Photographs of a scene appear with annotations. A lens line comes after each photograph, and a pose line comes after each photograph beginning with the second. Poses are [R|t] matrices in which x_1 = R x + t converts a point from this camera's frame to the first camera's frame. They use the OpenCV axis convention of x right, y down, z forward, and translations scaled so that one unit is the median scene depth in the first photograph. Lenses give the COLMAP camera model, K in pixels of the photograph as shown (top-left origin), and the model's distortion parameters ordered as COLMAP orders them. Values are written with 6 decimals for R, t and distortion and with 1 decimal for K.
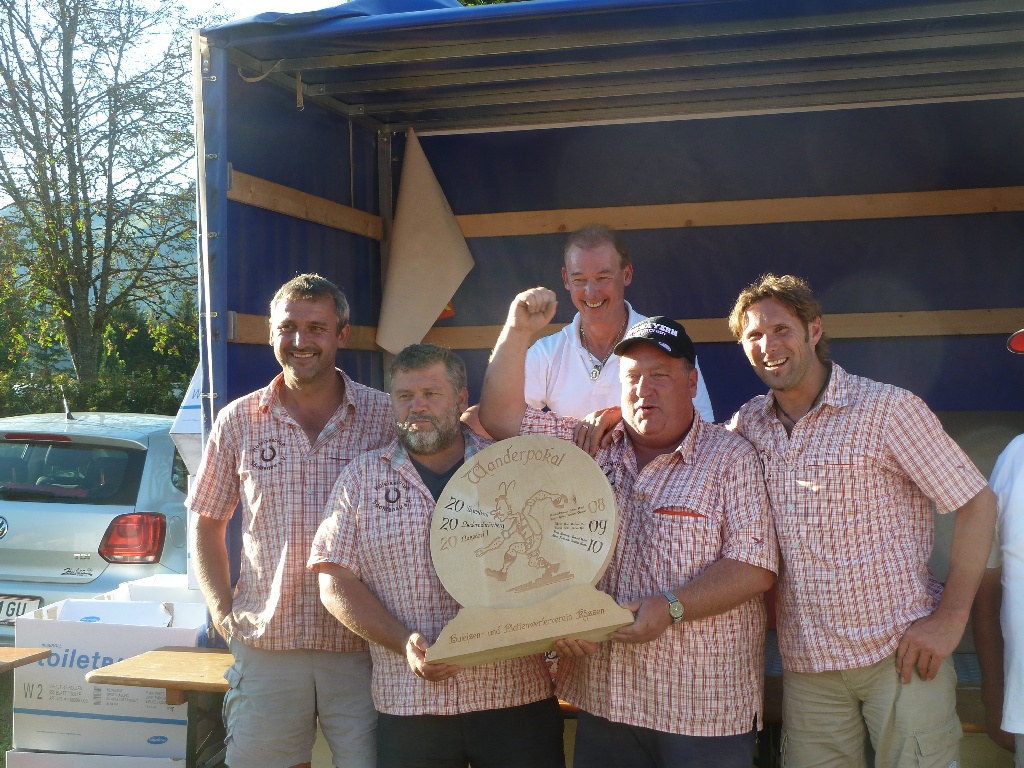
lens RADIAL K [[1402.4, 0, 512.0], [0, 1402.4, 384.0], [0, 0, 1]] dist [0.005776, -0.059355]
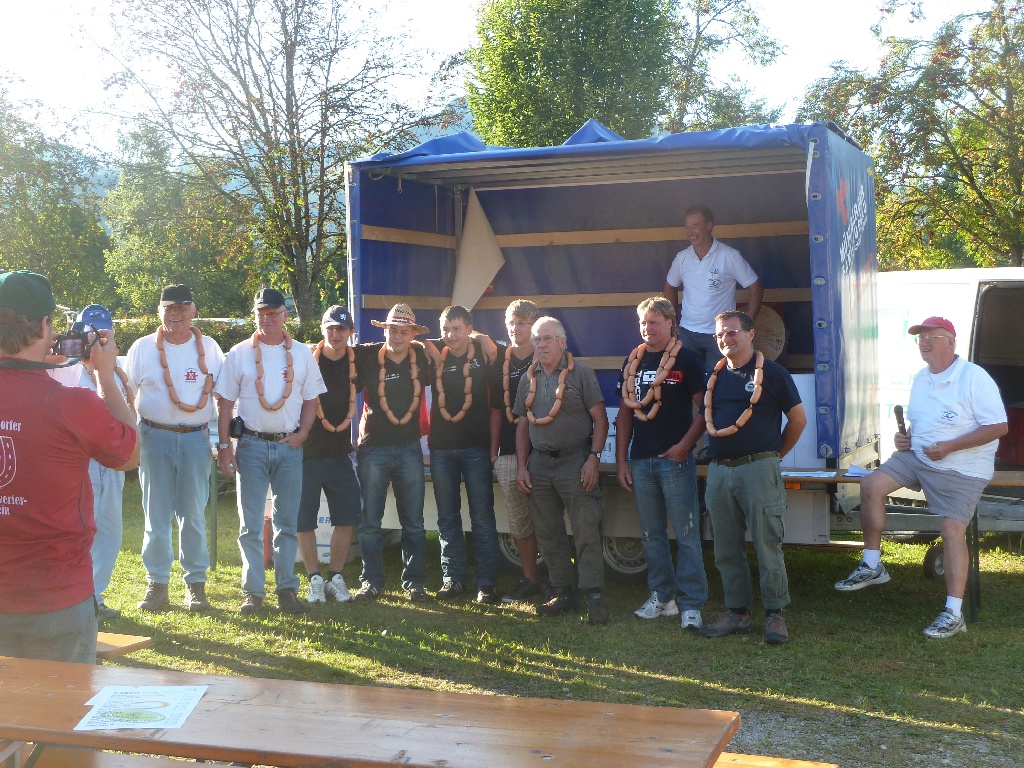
lens RADIAL K [[1402.4, 0, 512.0], [0, 1402.4, 384.0], [0, 0, 1]] dist [0.005776, -0.059355]
pose [[0.988472, 0.008143, -0.151182, 0.082395], [-0.001360, 0.998990, 0.044921, -0.002720], [0.151395, -0.044198, 0.987485, -0.255706]]
